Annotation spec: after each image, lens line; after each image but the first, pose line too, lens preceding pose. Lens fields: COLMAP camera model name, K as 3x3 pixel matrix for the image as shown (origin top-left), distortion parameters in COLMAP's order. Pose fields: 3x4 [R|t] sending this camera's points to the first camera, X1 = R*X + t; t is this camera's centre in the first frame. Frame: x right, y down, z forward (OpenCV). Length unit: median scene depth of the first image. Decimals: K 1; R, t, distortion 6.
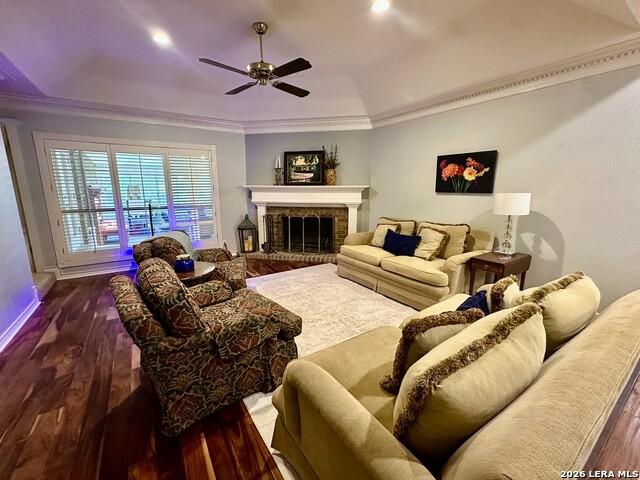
lens RADIAL K [[269.3, 0, 319.7], [0, 269.3, 239.2], [0, 0, 1]] dist [-0.004183, 0.000352]
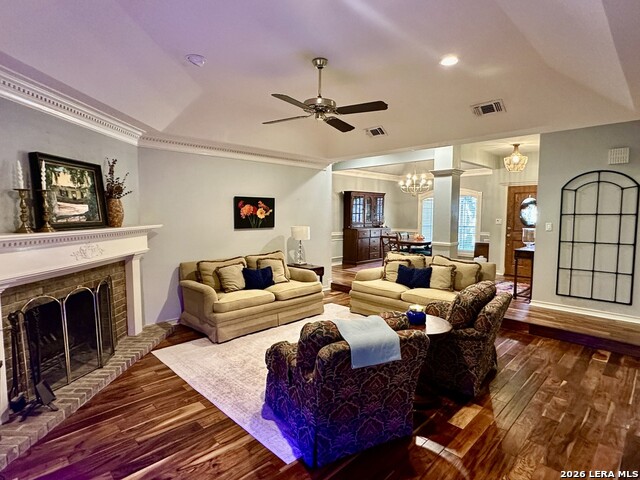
lens RADIAL K [[340.5, 0, 319.3], [0, 340.5, 240.8], [0, 0, 1]] dist [-0.001259, 0.000316]
pose [[-0.198725, -0.077135, 0.977015, -0.988959], [0.193345, 0.974221, 0.116240, -0.222872], [-0.960795, 0.212001, -0.178688, 0.935325]]
